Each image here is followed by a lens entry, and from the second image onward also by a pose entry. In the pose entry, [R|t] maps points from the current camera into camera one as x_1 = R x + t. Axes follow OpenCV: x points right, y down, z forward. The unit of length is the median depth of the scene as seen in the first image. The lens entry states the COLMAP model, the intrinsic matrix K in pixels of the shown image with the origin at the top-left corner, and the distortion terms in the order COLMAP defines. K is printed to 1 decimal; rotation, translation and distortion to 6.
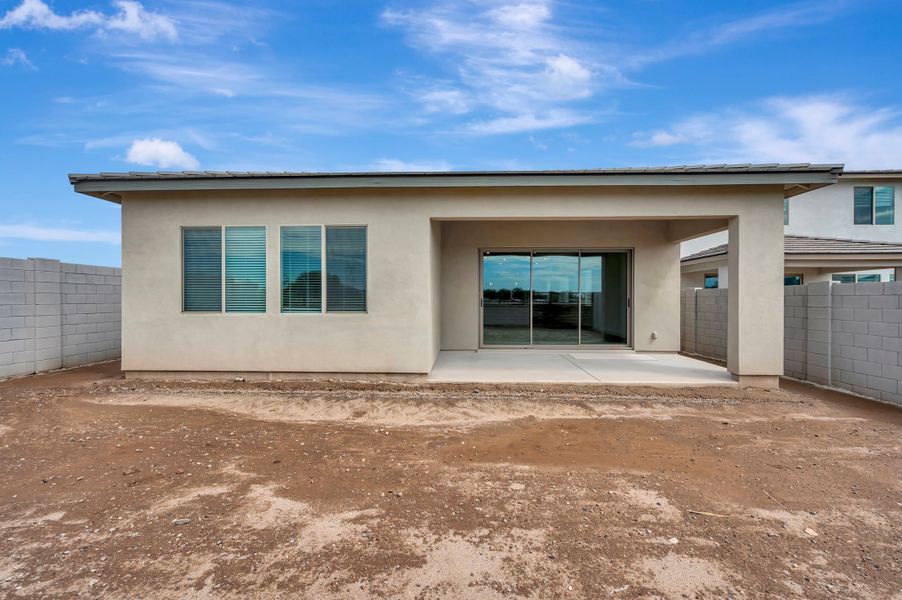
lens RADIAL K [[368.0, 0, 455.5], [0, 368.0, 298.9], [0, 0, 1]] dist [-0.000890, 0.000238]
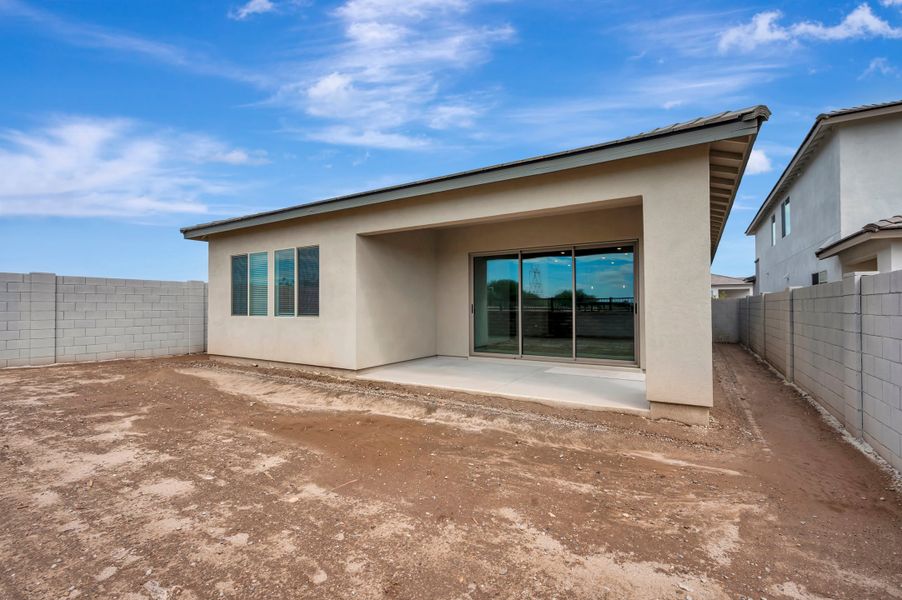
lens RADIAL K [[409.6, 0, 451.0], [0, 409.6, 300.0], [0, 0, 1]] dist [-0.000664, -0.000026]
pose [[0.866514, -0.013371, -0.498974, 0.819792], [0.005043, 0.999825, -0.018034, 0.008822], [0.499128, 0.013110, 0.866429, 0.043725]]
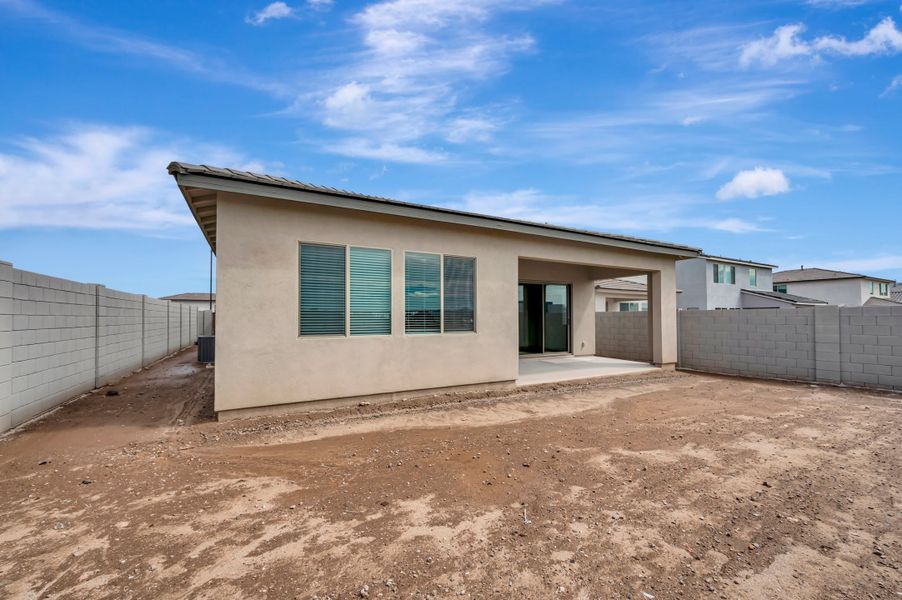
lens RADIAL K [[368.0, 0, 455.5], [0, 368.0, 298.9], [0, 0, 1]] dist [-0.000890, 0.000238]
pose [[0.853641, 0.024261, 0.520297, -0.911738], [0.002199, 0.998738, -0.050177, -0.008953], [-0.520857, 0.043978, 0.852510, 0.030788]]
